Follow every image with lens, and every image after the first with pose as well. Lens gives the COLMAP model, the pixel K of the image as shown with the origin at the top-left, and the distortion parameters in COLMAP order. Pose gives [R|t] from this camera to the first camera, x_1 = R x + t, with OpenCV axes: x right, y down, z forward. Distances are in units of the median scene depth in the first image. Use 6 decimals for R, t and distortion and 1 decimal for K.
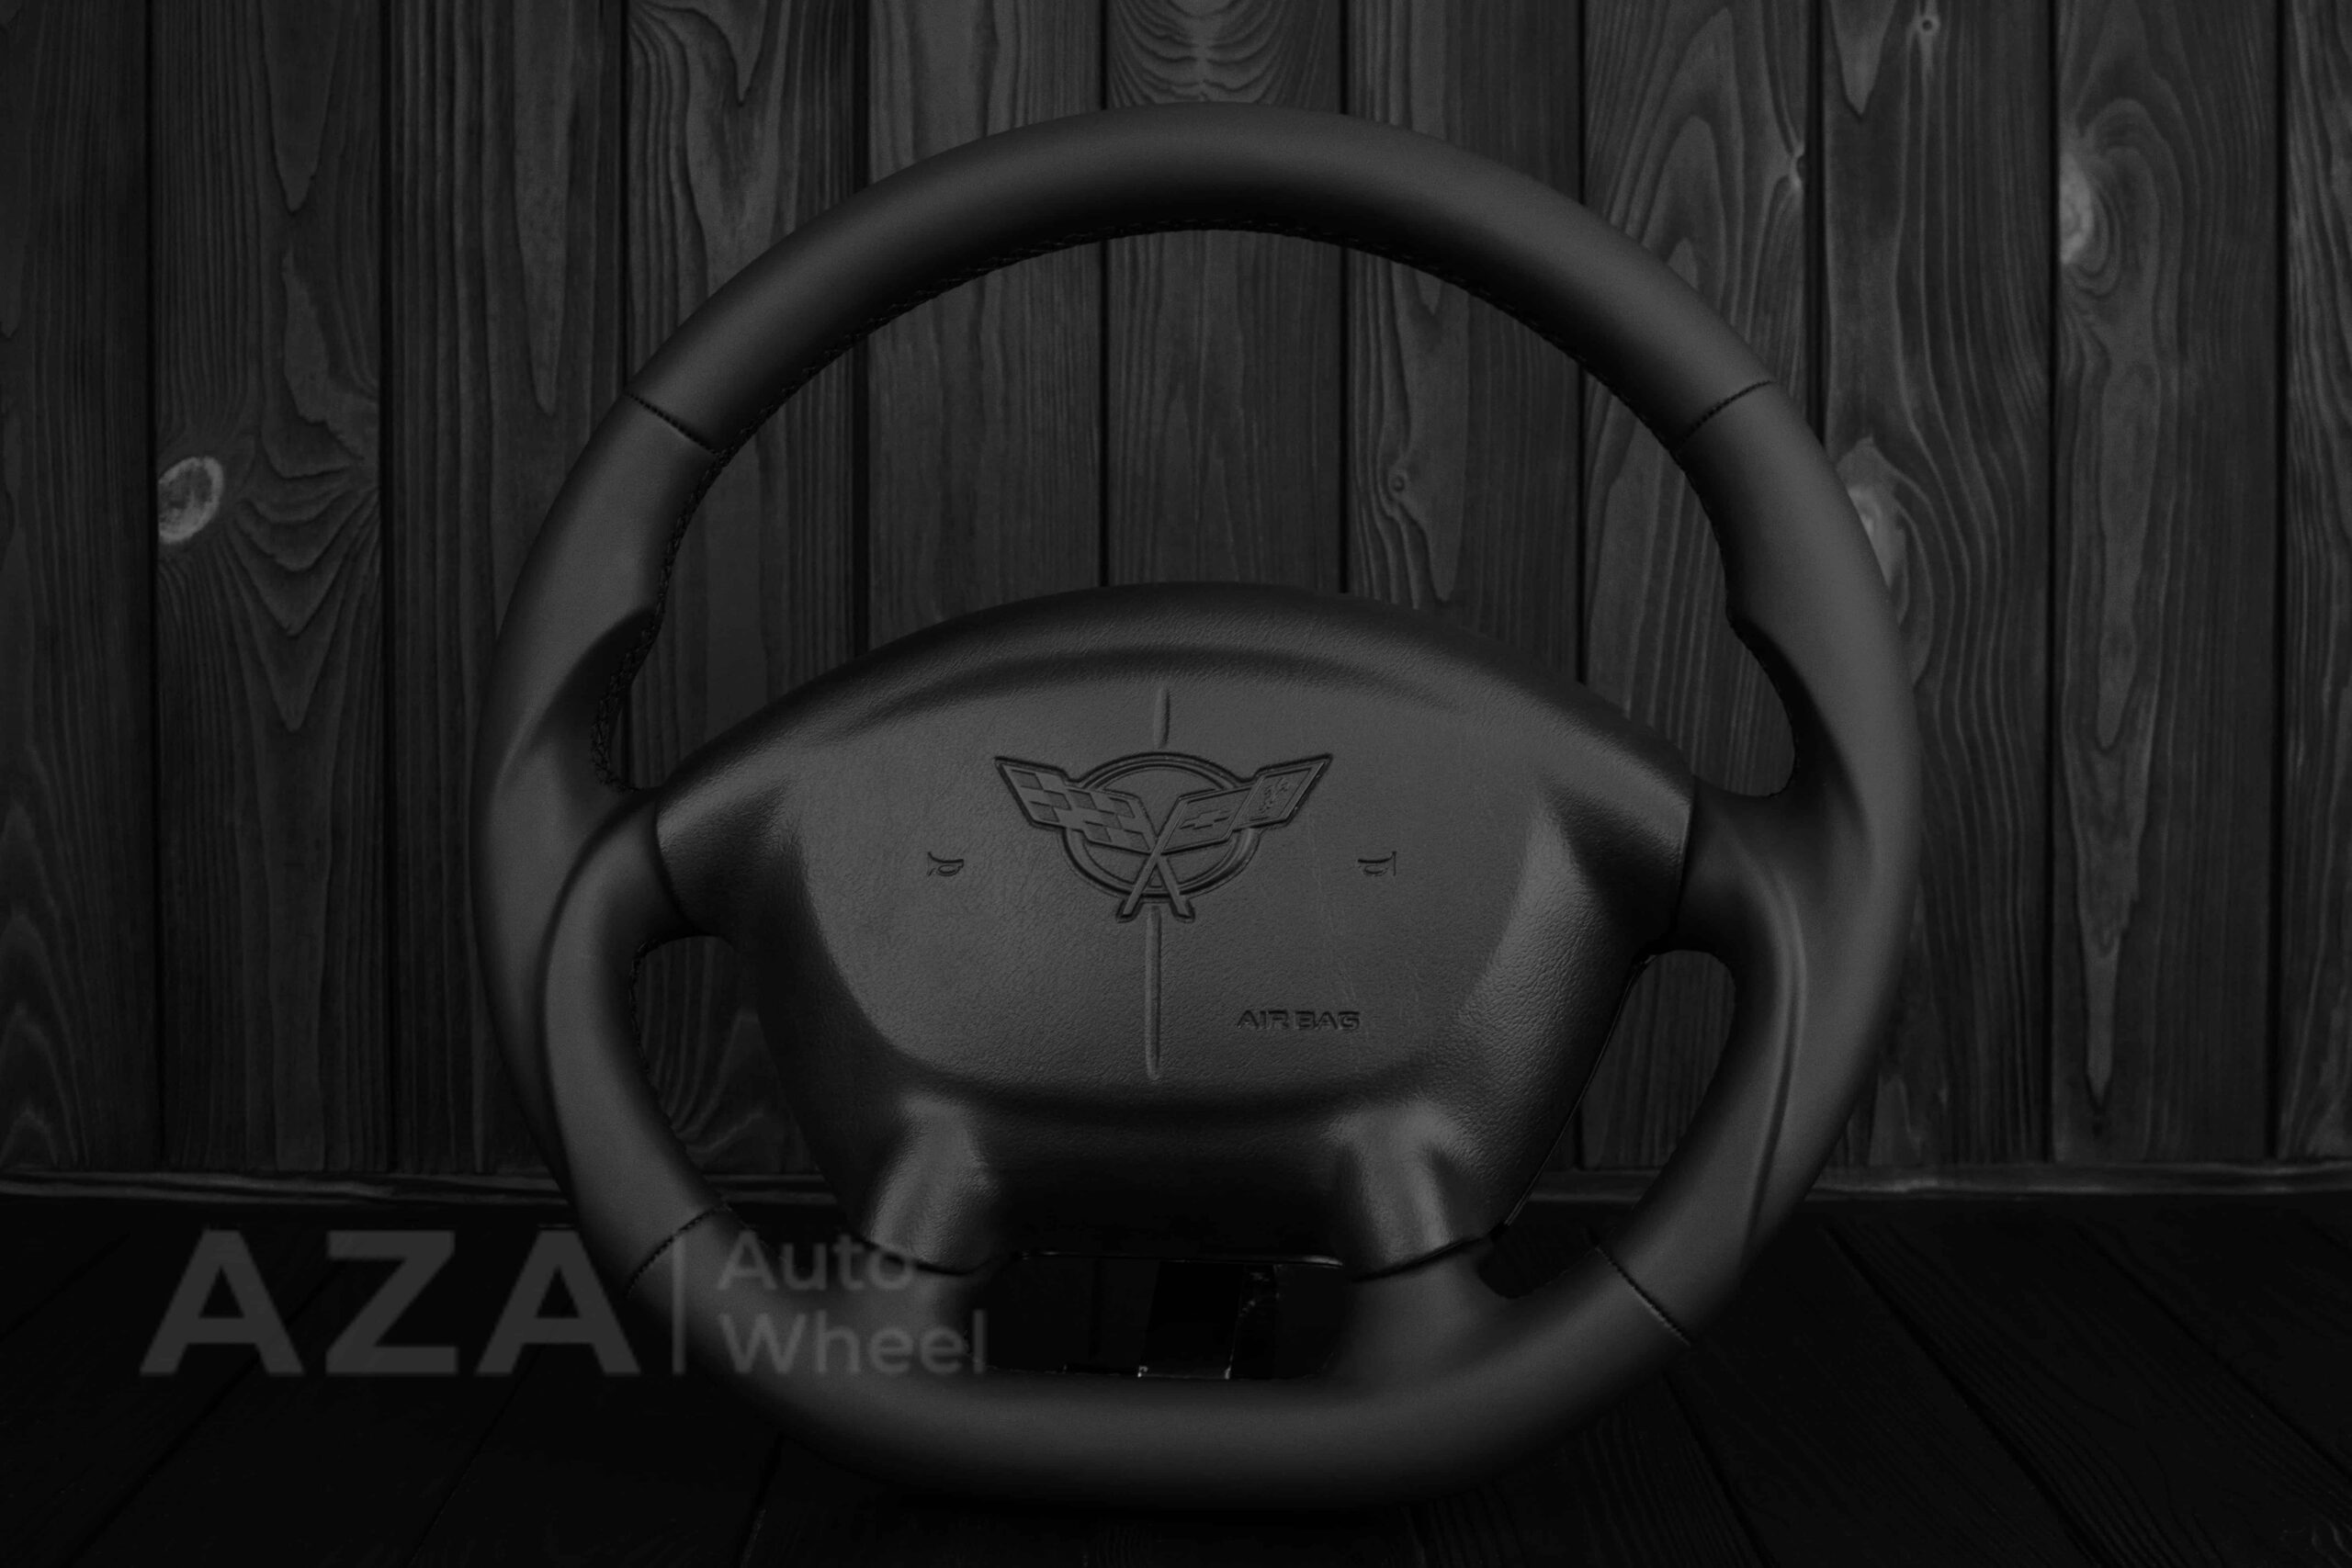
lens RADIAL K [[3467.7, 0, 1168.2], [0, 3467.7, 771.1], [0, 0, 1]] dist [-0.154254, 0.000000]
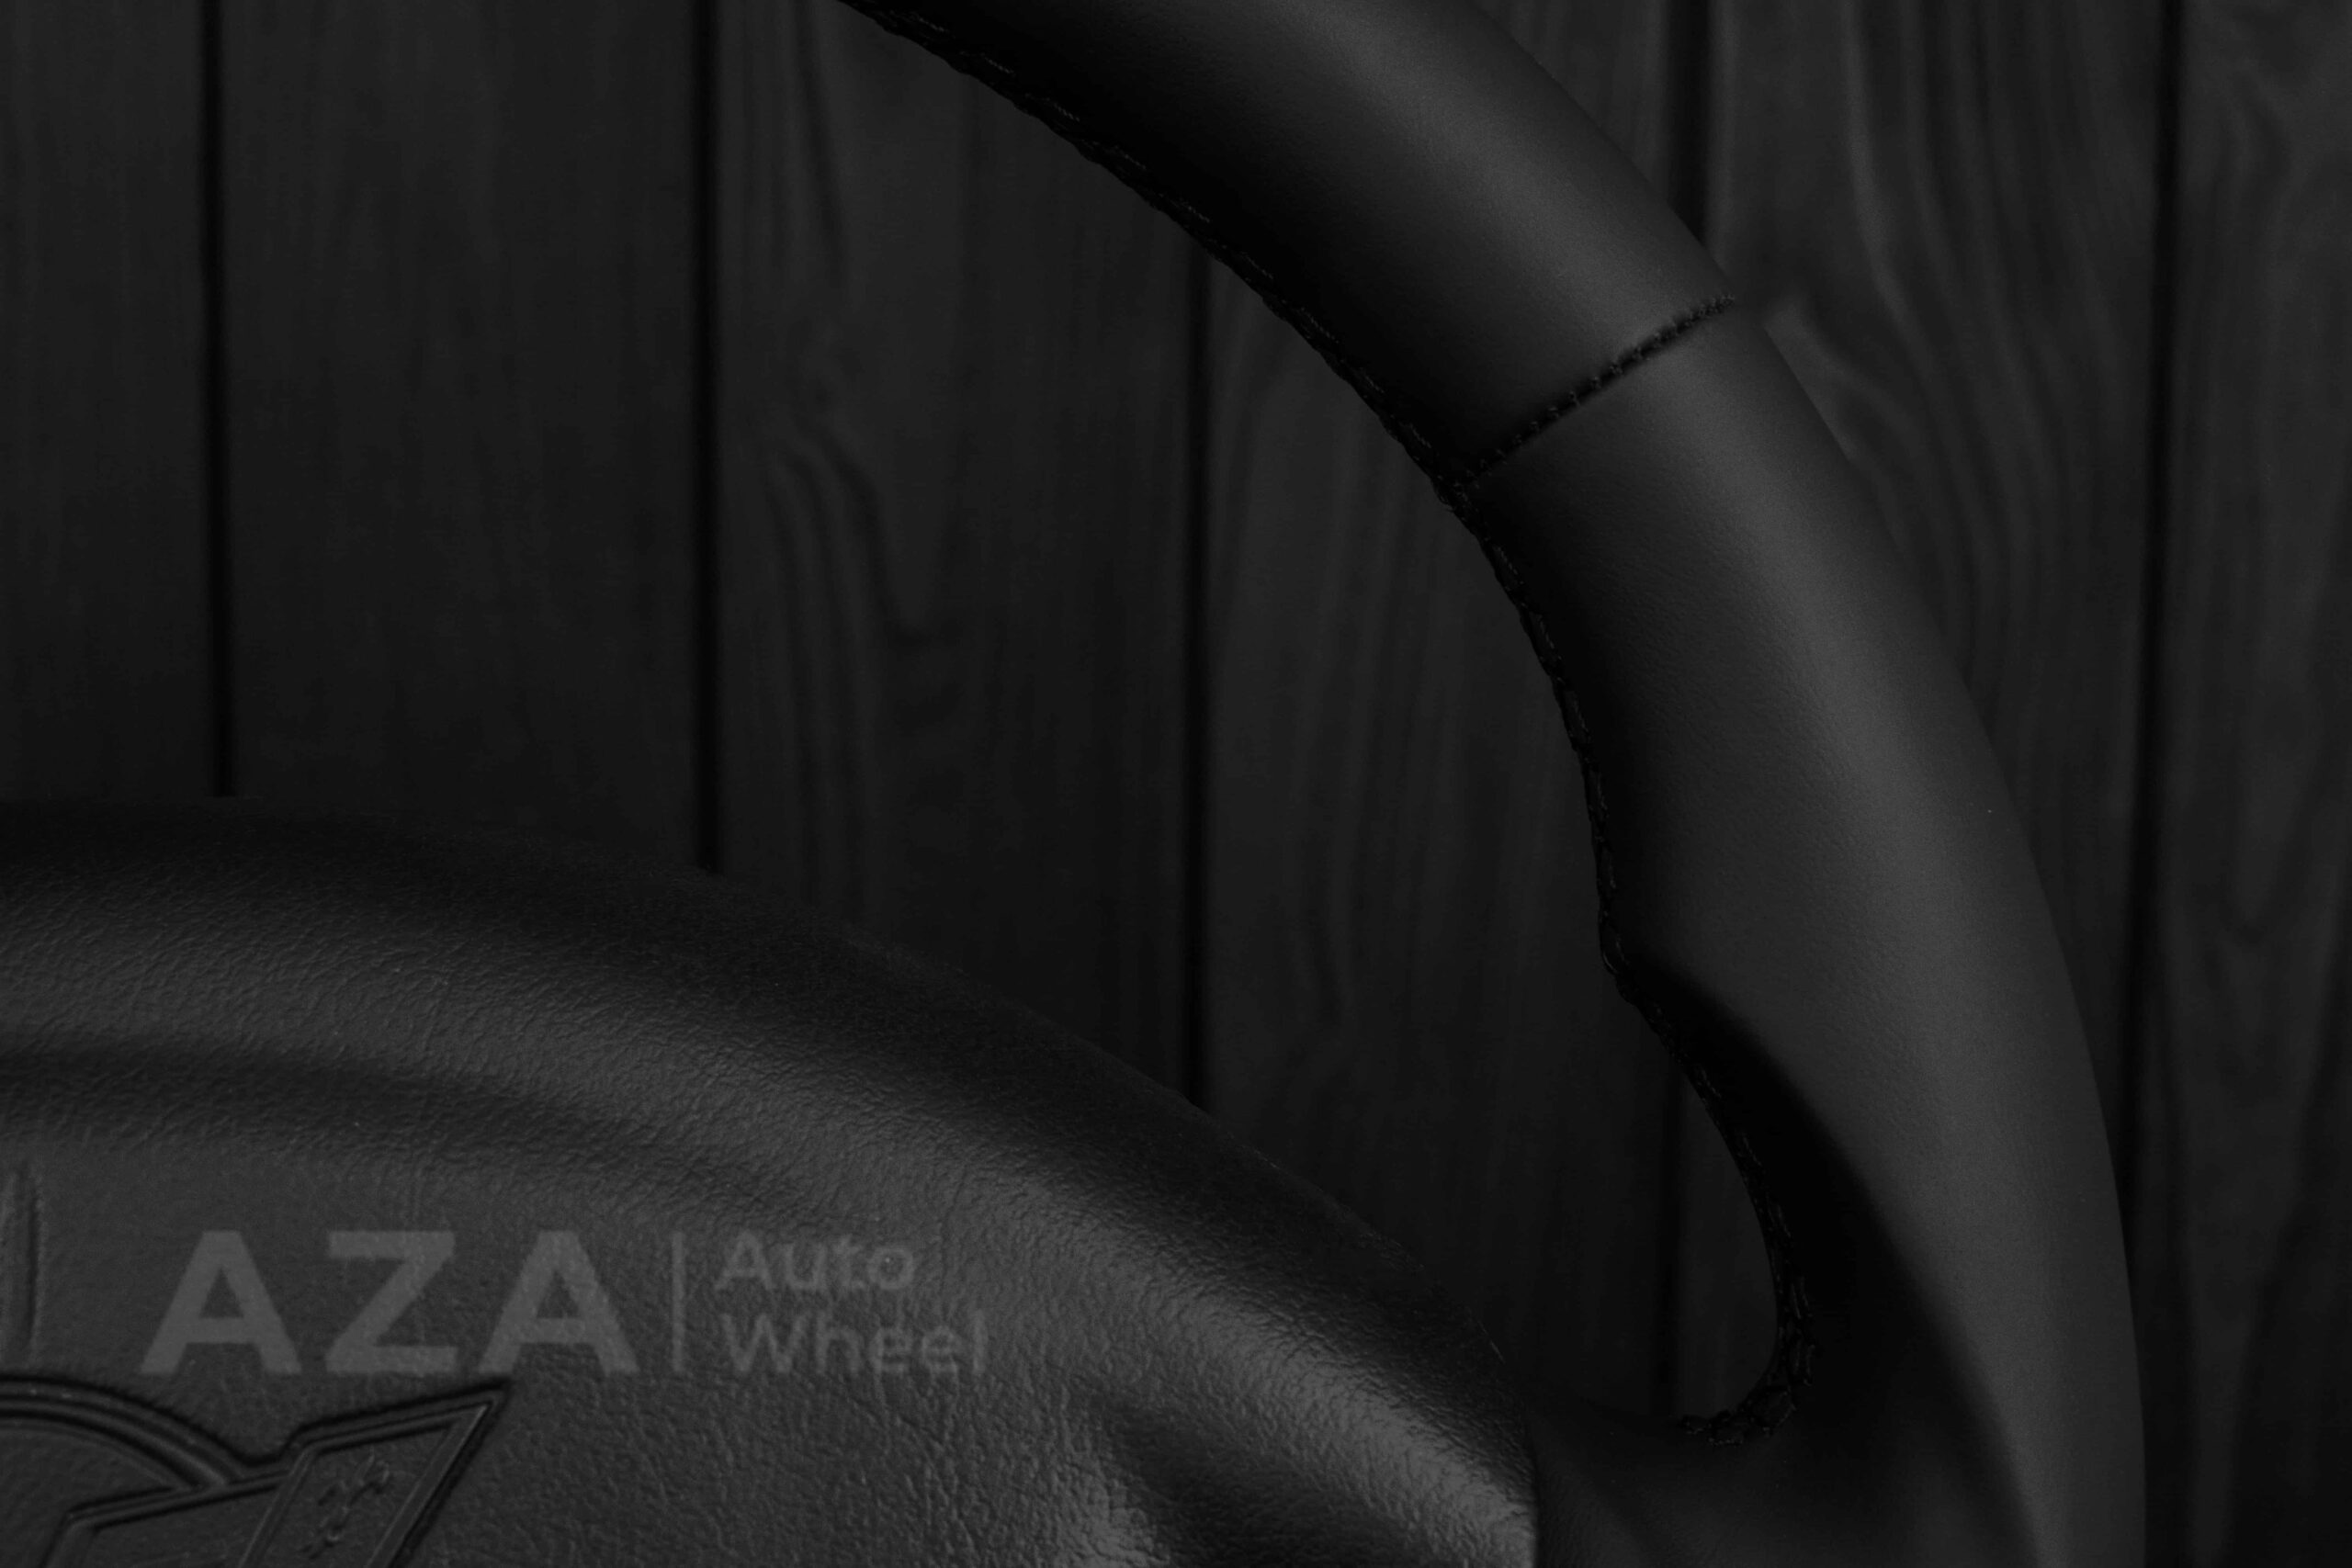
lens RADIAL K [[3467.7, 0, 1255.4], [0, 3467.7, 777.5], [0, 0, 1]] dist [-0.154254, 0.000000]
pose [[0.999053, 0.004340, 0.043288, 0.107007], [-0.008278, 0.995797, 0.091210, -0.074023], [-0.042710, -0.091482, 0.994890, 0.513001]]
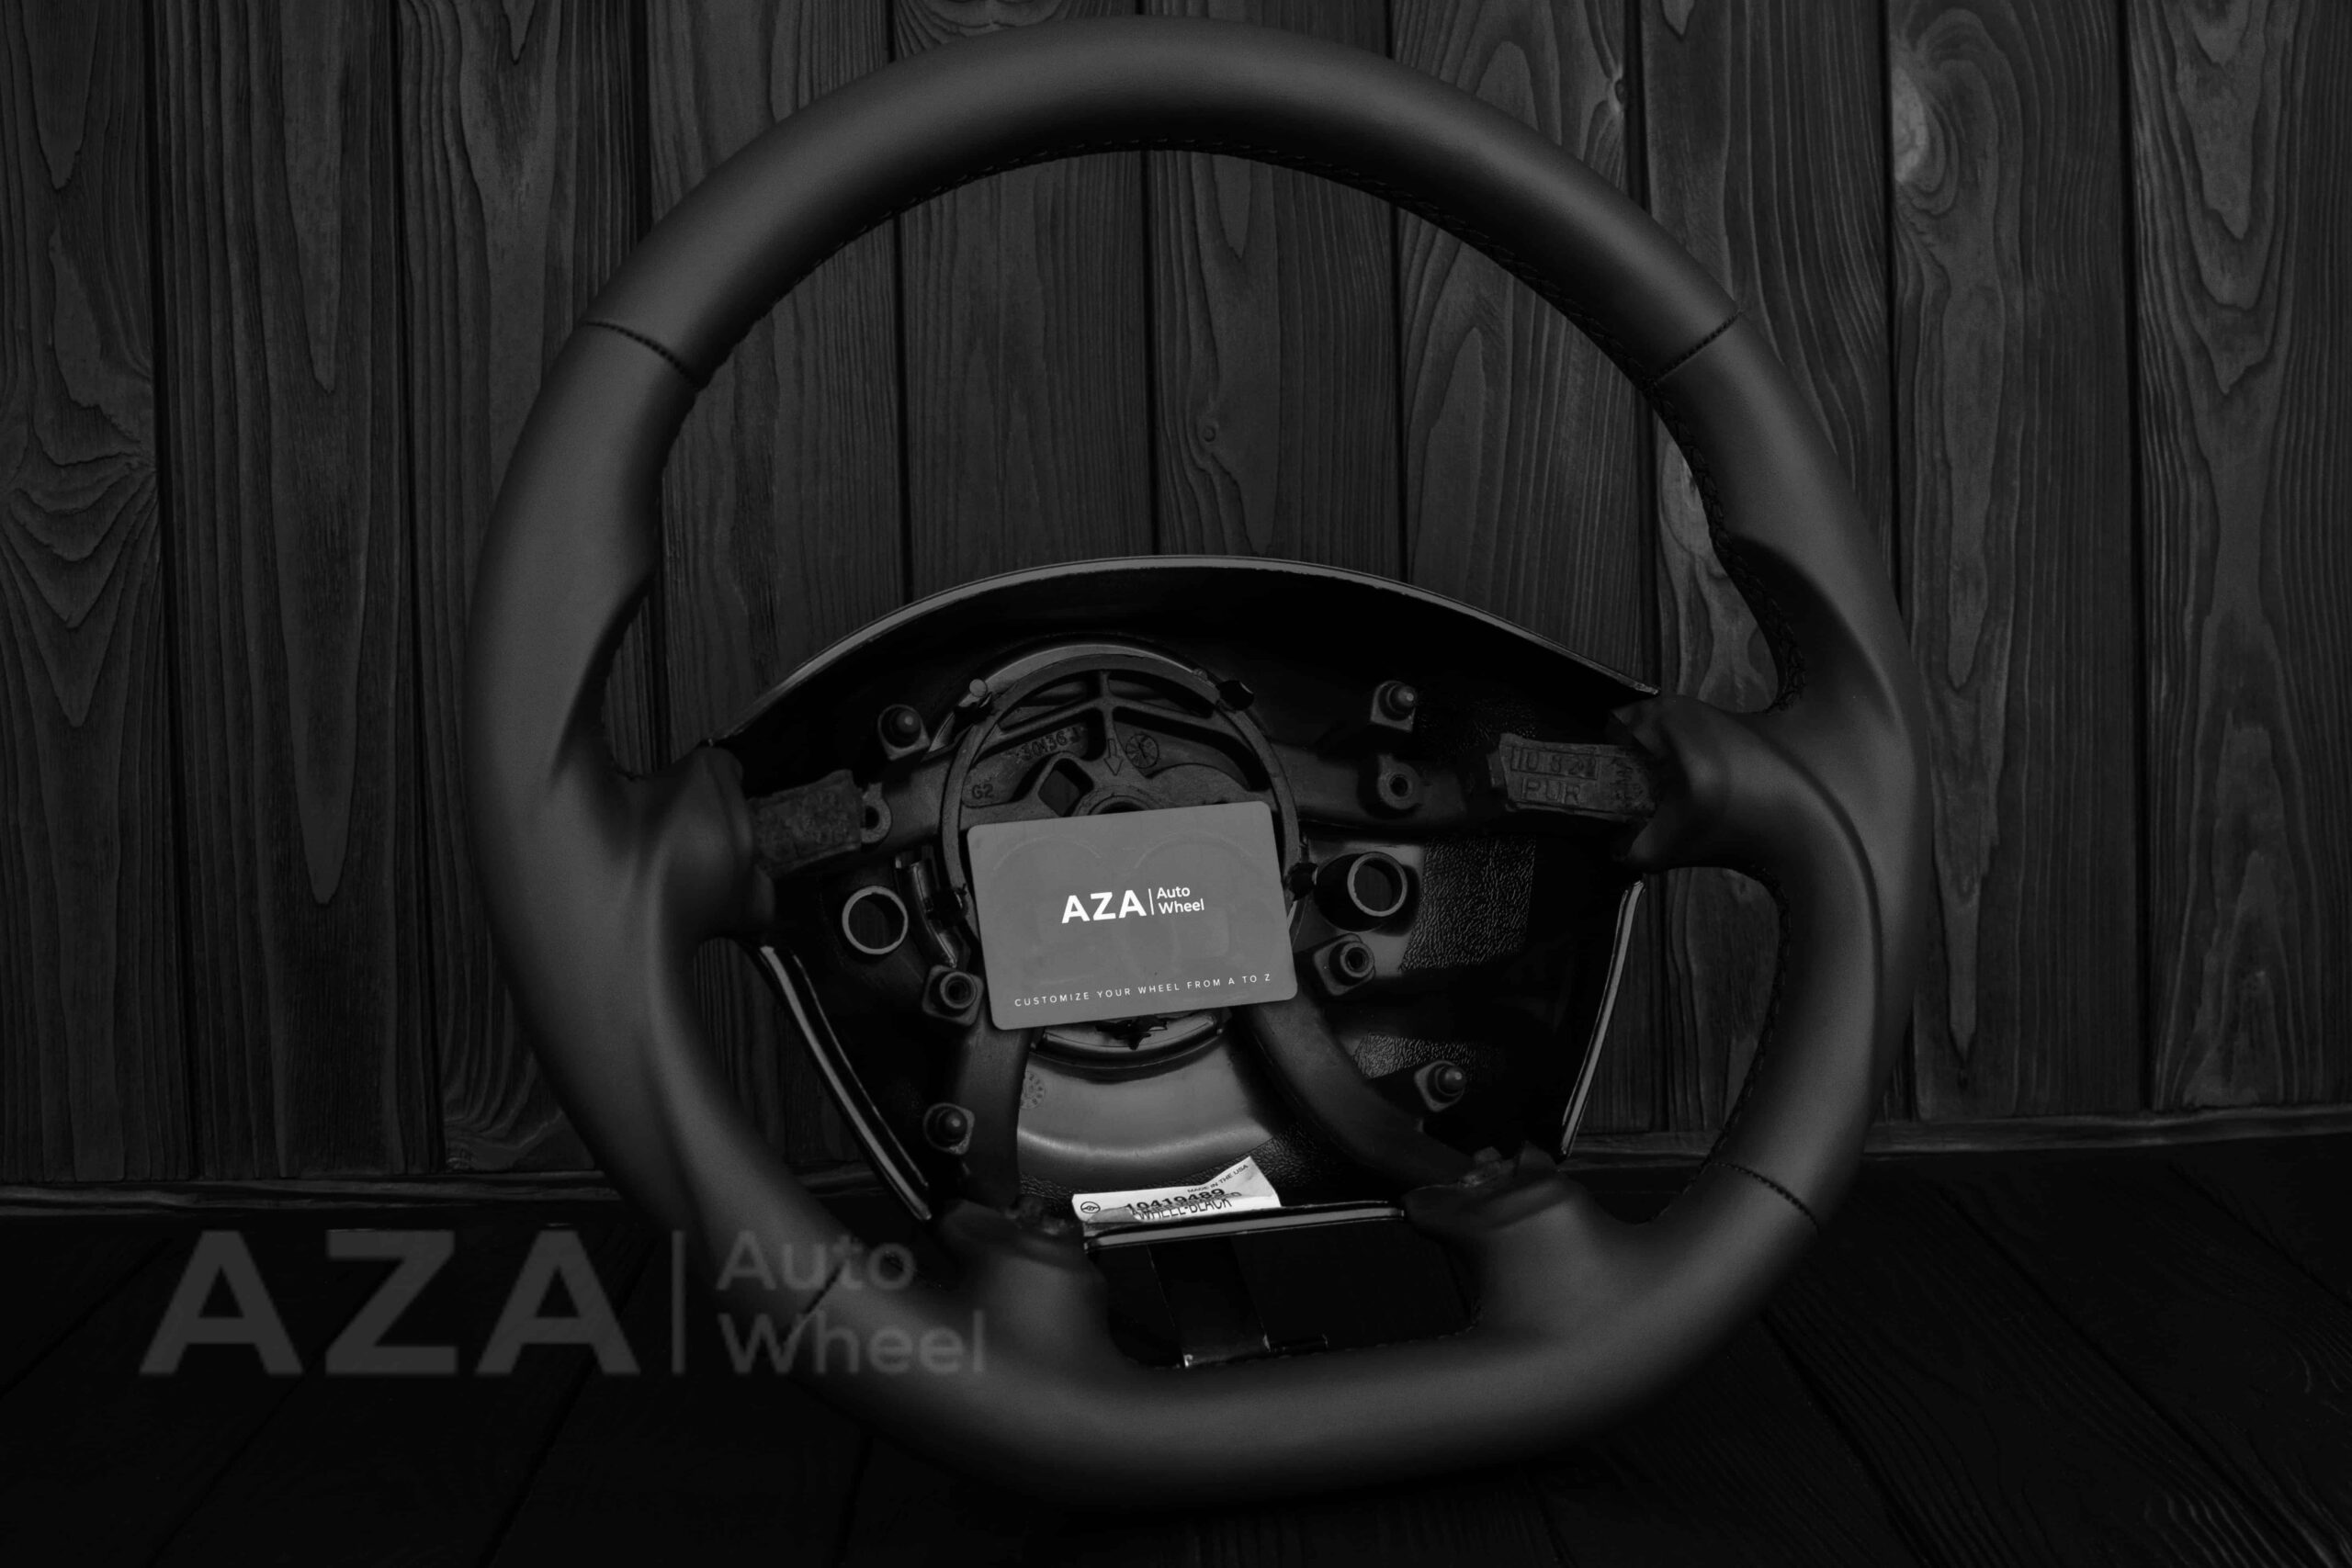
lens RADIAL K [[3467.7, 0, 1161.7], [0, 3467.7, 767.1], [0, 0, 1]] dist [-0.154254, 0.000000]
pose [[0.999544, -0.030195, 0.000684, 0.049817], [0.030191, 0.999534, 0.004522, 0.004703], [-0.000821, -0.004499, 0.999990, 0.038419]]
